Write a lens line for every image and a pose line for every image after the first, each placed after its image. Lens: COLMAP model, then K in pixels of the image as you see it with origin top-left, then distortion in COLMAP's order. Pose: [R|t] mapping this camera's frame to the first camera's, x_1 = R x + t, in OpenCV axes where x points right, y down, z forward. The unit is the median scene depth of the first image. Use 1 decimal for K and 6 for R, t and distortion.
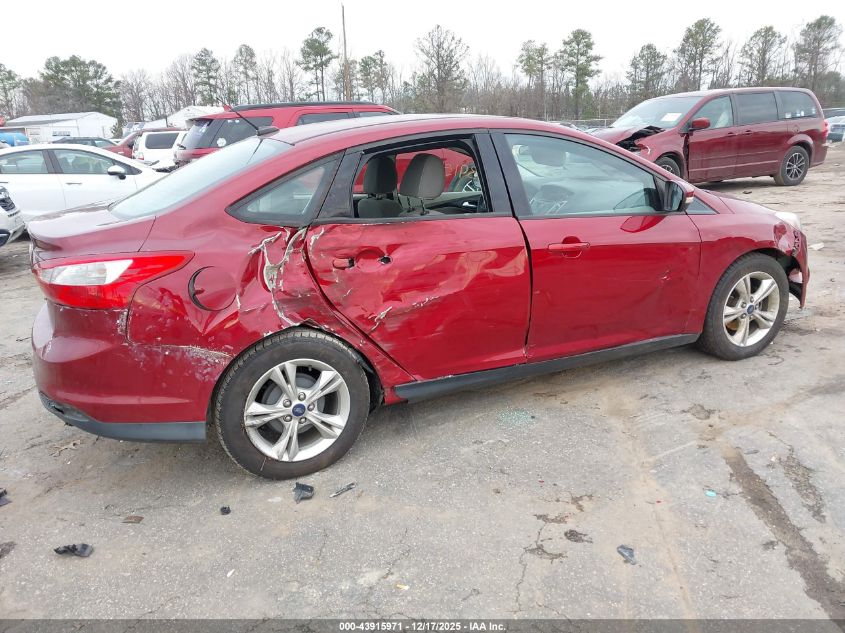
lens RADIAL K [[635.3, 0, 420.3], [0, 635.3, 313.7], [0, 0, 1]] dist [0.024647, -0.021341]
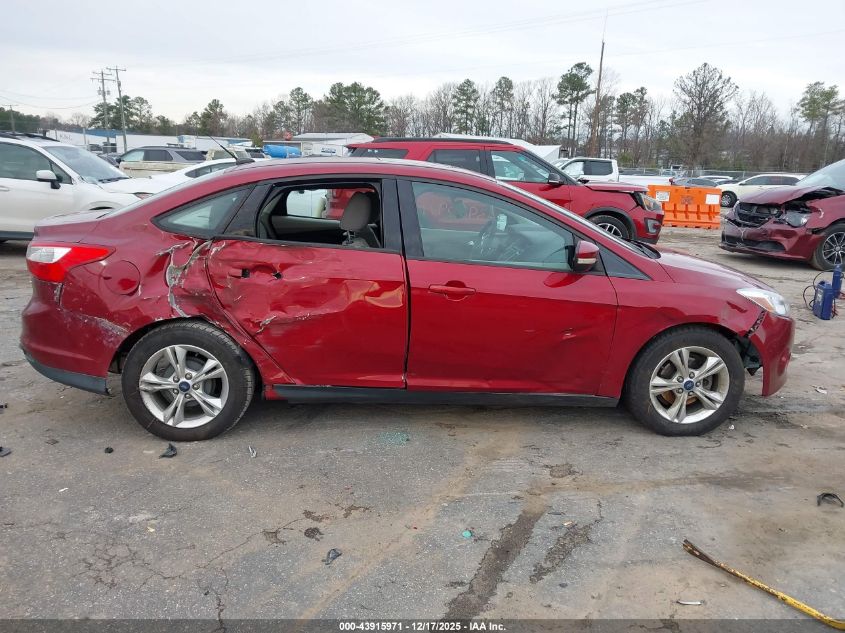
lens RADIAL K [[635.3, 0, 422.8], [0, 635.3, 320.1], [0, 0, 1]] dist [0.024647, -0.021341]
pose [[0.935756, 0.153557, -0.317460, 0.600005], [-0.165536, 0.986143, -0.010938, -0.036361], [0.311381, 0.062786, 0.948209, -0.031457]]
